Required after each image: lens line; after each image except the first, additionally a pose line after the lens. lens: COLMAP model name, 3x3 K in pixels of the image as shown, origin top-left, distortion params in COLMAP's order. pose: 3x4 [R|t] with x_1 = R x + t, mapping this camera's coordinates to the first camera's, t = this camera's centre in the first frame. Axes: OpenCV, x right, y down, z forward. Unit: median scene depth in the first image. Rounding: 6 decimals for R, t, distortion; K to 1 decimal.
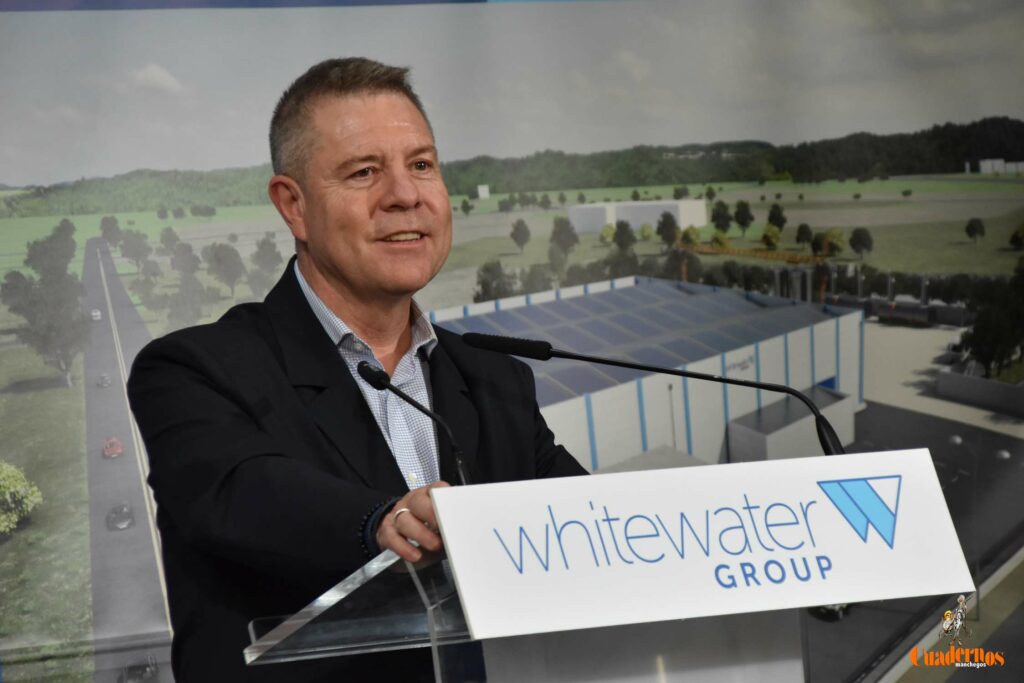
lens RADIAL K [[5882.4, 0, 516.5], [0, 5882.4, 324.4], [0, 0, 1]] dist [1.822251, -5.473575]
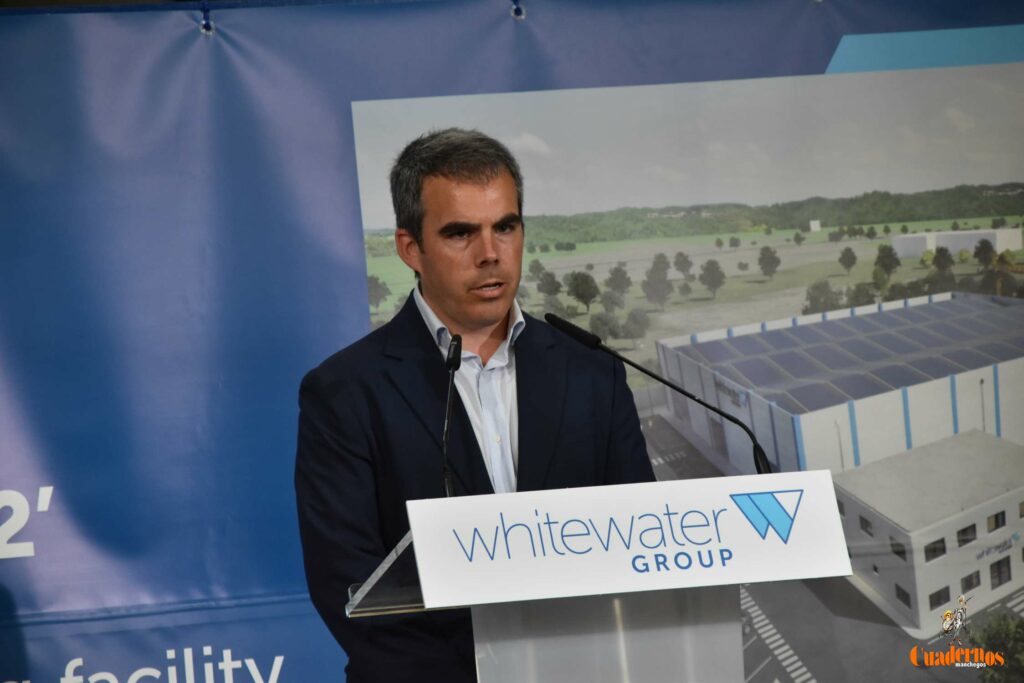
lens RADIAL K [[6639.9, 0, 516.7], [0, 6639.9, 329.0], [0, 0, 1]] dist [2.216371, 9.967765]
pose [[0.959662, 0.012694, -0.280869, 0.345825], [-0.002773, 0.999359, 0.035693, -0.053111], [0.281142, -0.033474, 0.959082, -0.396667]]
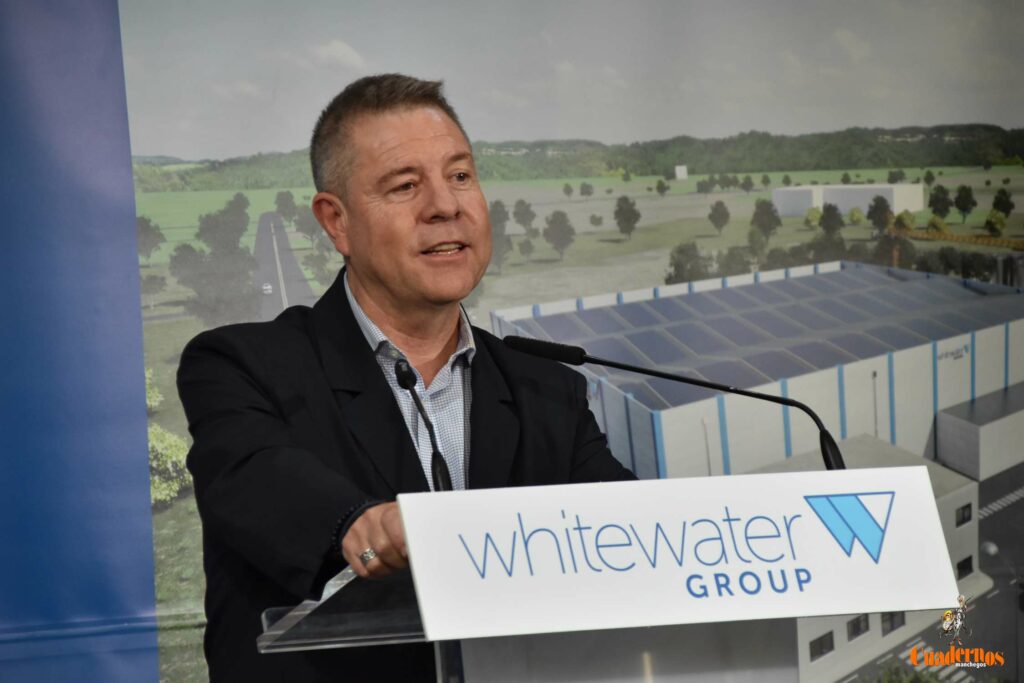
lens RADIAL K [[6797.5, 0, 538.2], [0, 6797.5, 339.7], [0, 0, 1]] dist [1.951090, 68.256539]
pose [[0.991116, 0.033167, -0.128802, 0.123686], [-0.030366, 0.999259, 0.023647, -0.021560], [0.129491, -0.019526, 0.991388, -0.144931]]
